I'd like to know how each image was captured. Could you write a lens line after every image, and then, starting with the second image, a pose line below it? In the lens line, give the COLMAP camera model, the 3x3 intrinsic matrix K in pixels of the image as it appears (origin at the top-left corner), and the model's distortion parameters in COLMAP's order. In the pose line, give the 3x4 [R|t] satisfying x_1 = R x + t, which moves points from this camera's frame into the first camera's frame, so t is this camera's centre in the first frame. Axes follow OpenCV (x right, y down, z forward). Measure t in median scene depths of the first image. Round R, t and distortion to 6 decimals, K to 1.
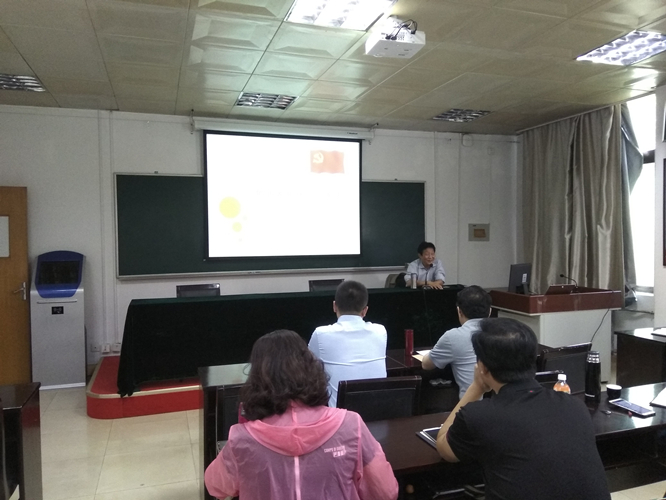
lens RADIAL K [[501.8, 0, 333.0], [0, 501.8, 250.0], [0, 0, 1]] dist [0.075468, -0.120927]
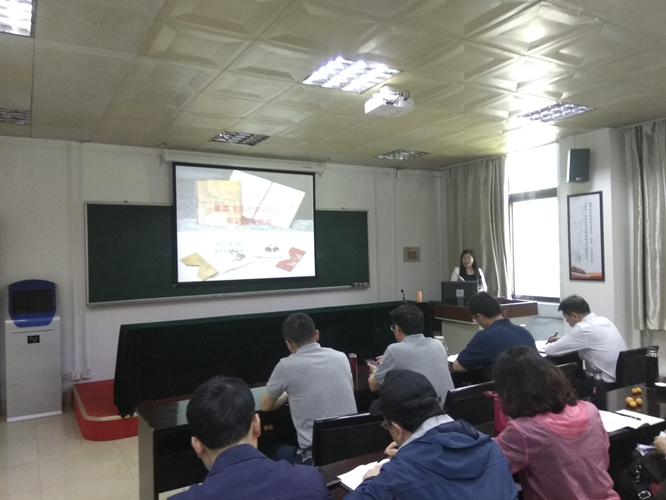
lens RADIAL K [[501.8, 0, 333.0], [0, 501.8, 250.0], [0, 0, 1]] dist [0.075468, -0.120927]
pose [[0.977976, -0.012726, 0.208329, -0.155443], [0.021839, 0.998900, -0.041503, -0.002353], [-0.207572, 0.045139, 0.977178, -0.097371]]
